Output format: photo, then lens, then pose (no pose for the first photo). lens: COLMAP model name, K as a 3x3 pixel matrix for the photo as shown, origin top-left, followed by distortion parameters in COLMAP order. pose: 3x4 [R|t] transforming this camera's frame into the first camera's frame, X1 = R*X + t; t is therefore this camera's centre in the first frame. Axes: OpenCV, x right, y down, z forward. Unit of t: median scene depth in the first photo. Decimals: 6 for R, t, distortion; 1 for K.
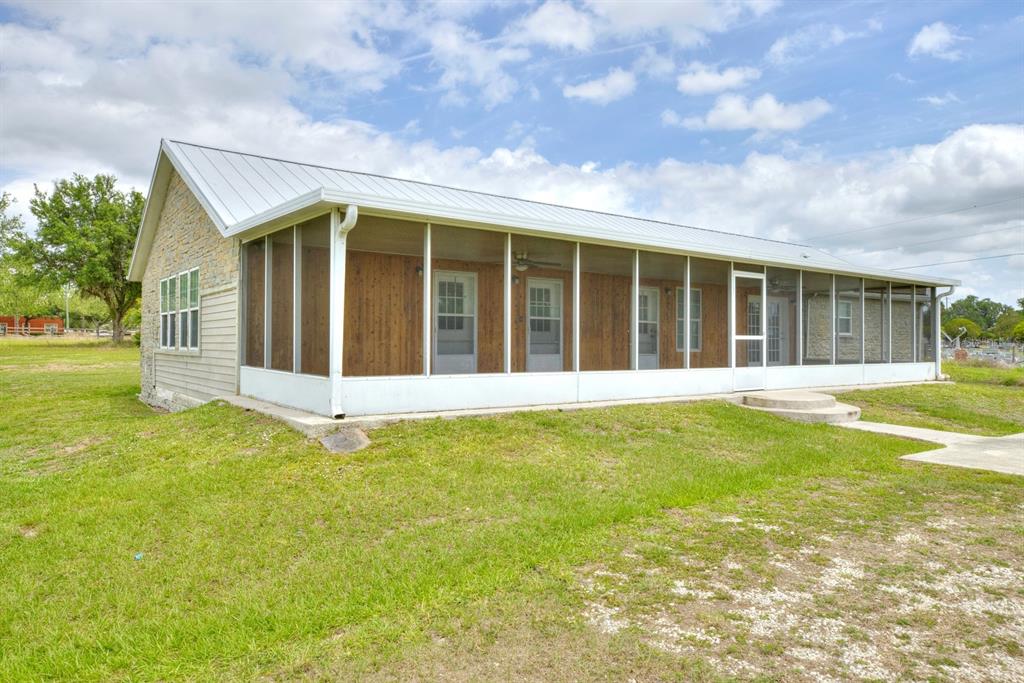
lens RADIAL K [[705.6, 0, 513.8], [0, 705.6, 339.5], [0, 0, 1]] dist [0.001026, -0.000003]
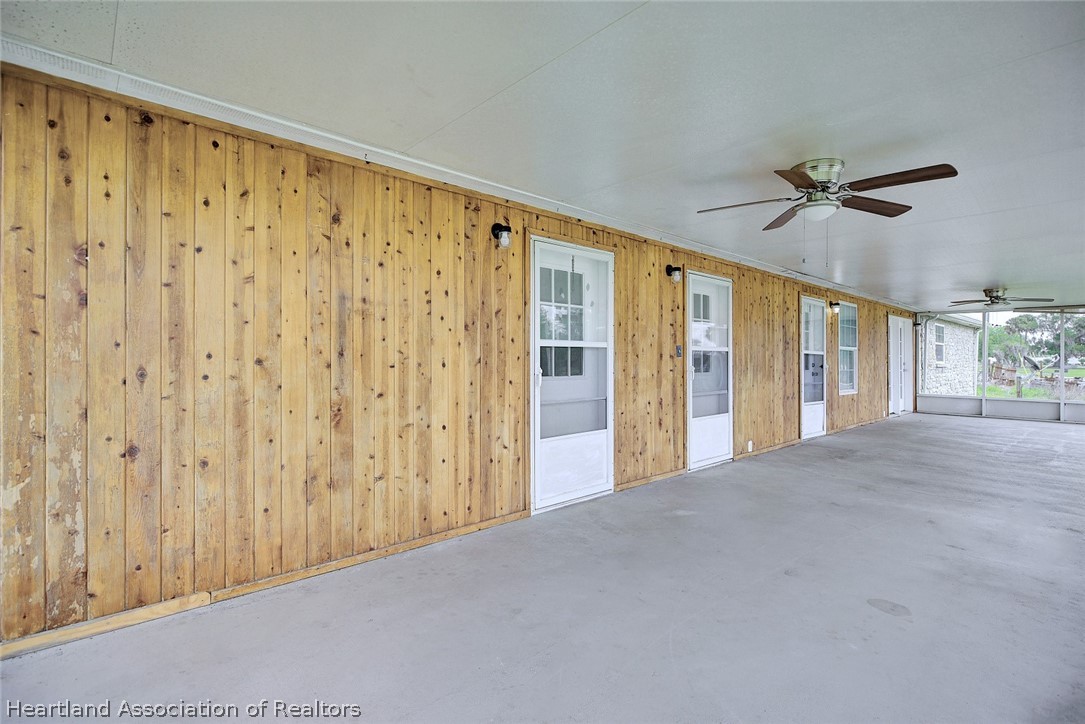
lens RADIAL K [[499.7, 0, 540.5], [0, 499.7, 360.3], [0, 0, 1]] dist [-0.005647, -0.000209]
pose [[0.995234, -0.004277, 0.097422, -0.140279], [0.003560, 0.999965, 0.007526, -0.028144], [-0.097451, -0.007143, 0.995215, 0.718555]]
